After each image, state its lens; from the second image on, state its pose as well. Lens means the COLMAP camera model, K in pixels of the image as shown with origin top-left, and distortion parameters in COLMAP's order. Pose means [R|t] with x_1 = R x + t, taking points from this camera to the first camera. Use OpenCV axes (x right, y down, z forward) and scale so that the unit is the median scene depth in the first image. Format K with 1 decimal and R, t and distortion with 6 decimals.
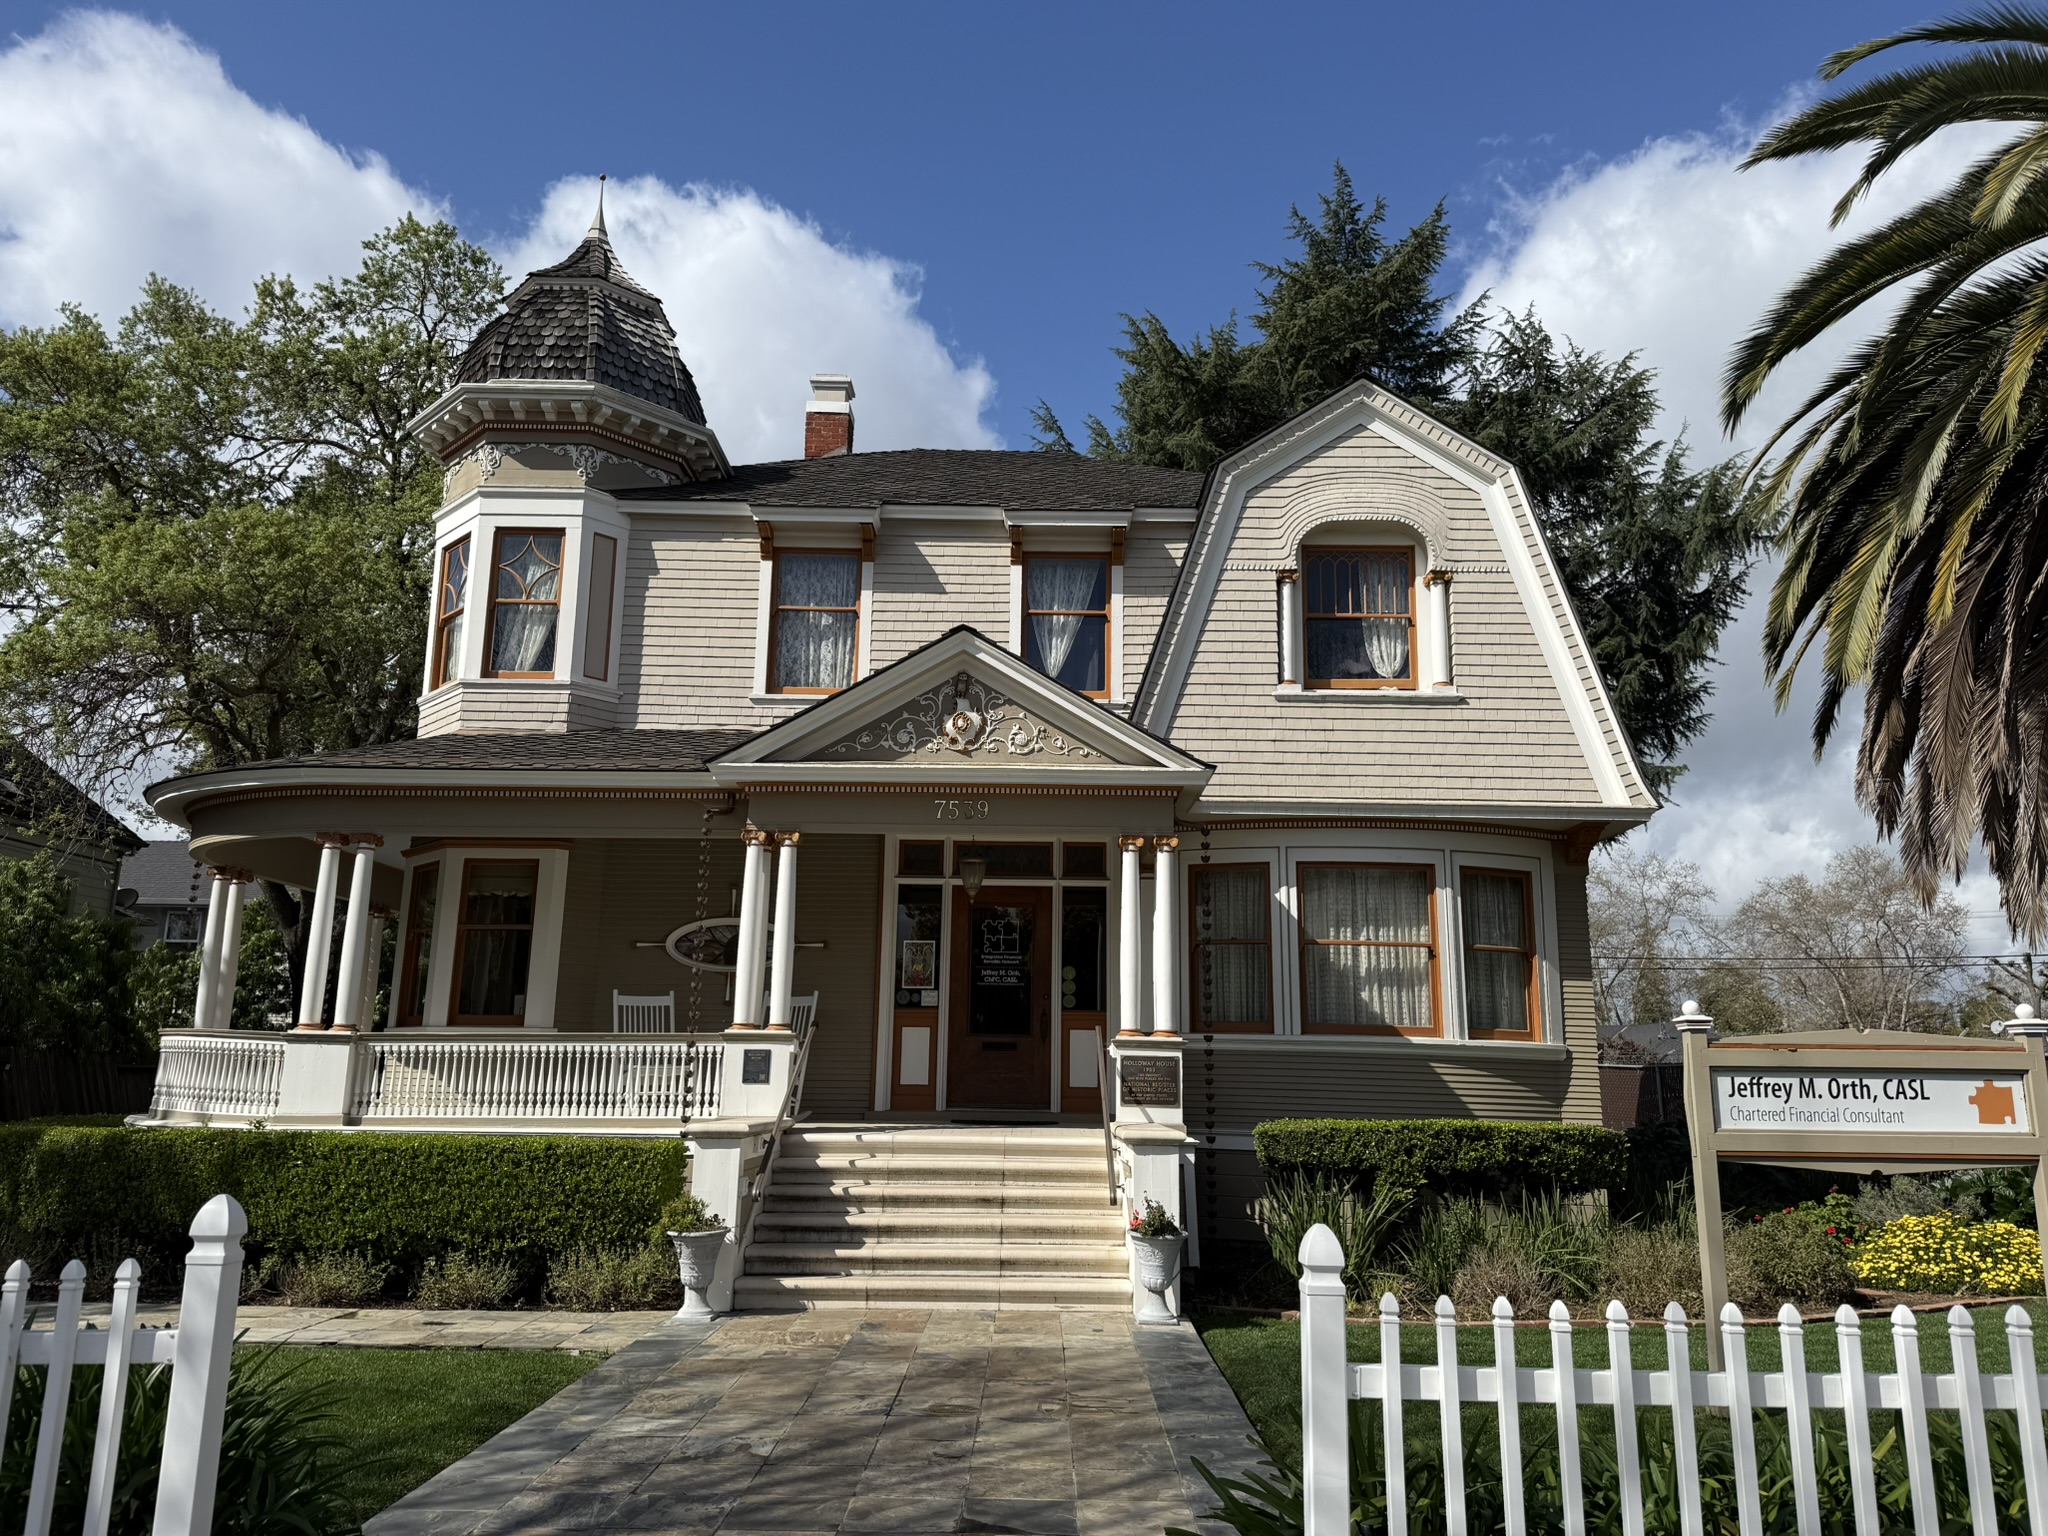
lens RADIAL K [[1437.8, 0, 1024.9], [0, 1437.8, 770.4], [0, 0, 1]] dist [0.013808, 0.000955]
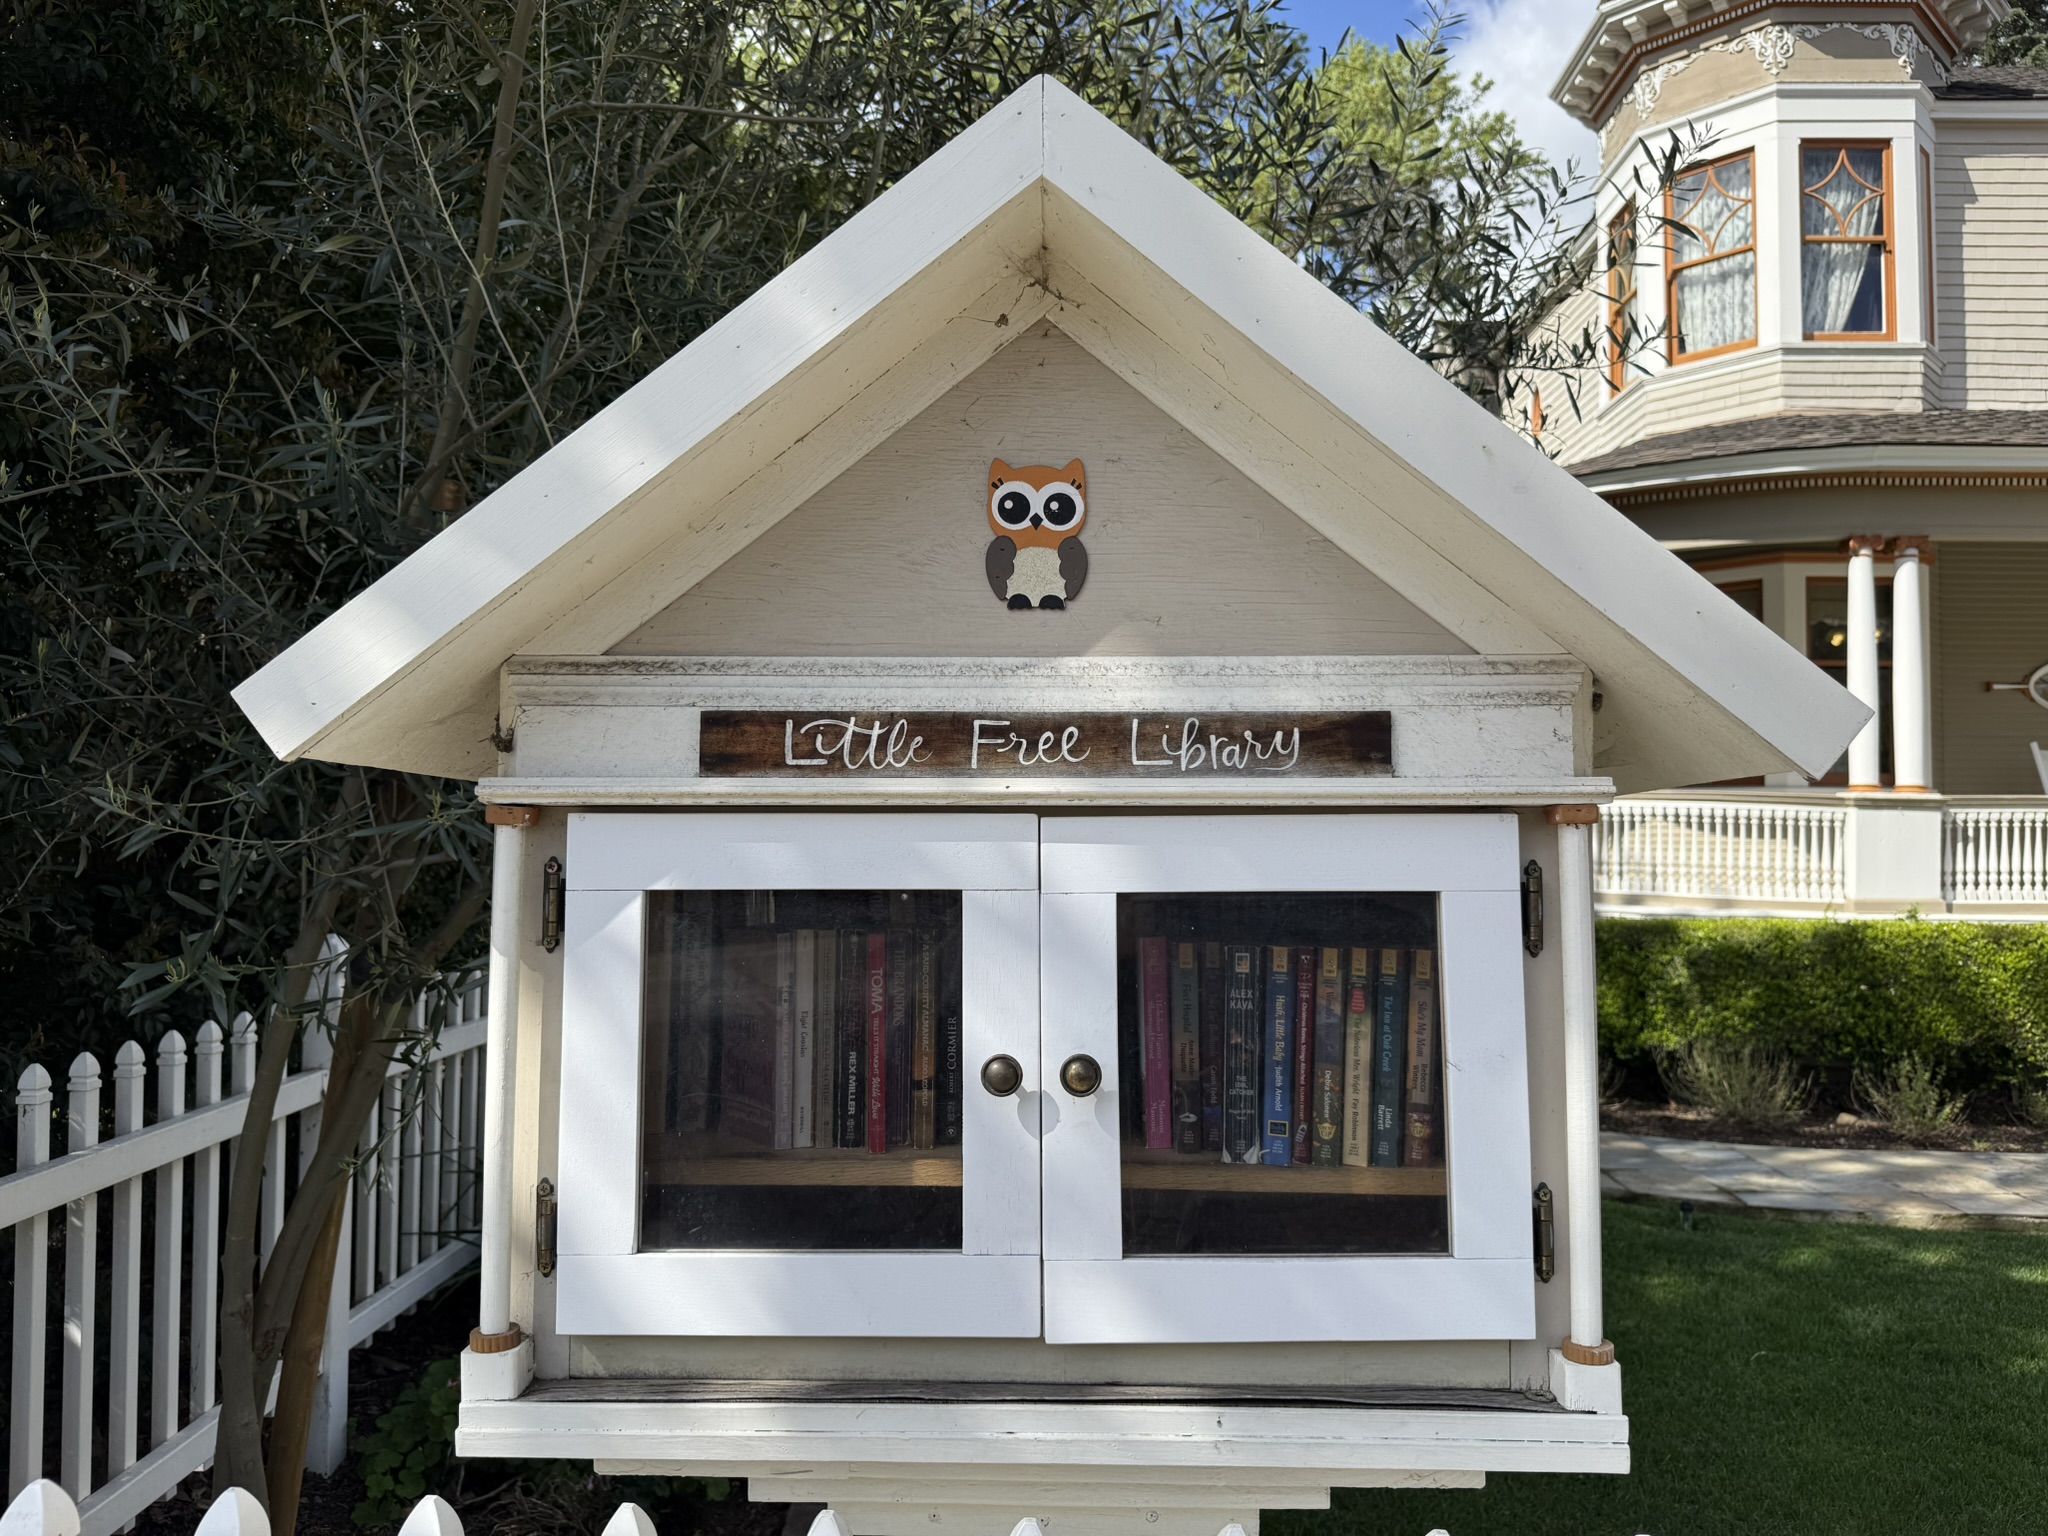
lens RADIAL K [[1558.3, 0, 1024.2], [0, 1558.3, 766.4], [0, 0, 1]] dist [-0.014254, -0.003611]
pose [[0.999247, -0.004306, -0.038555, -0.743427], [0.010585, 0.986370, 0.164201, 0.018831], [0.037322, -0.164486, 0.985673, 0.127877]]
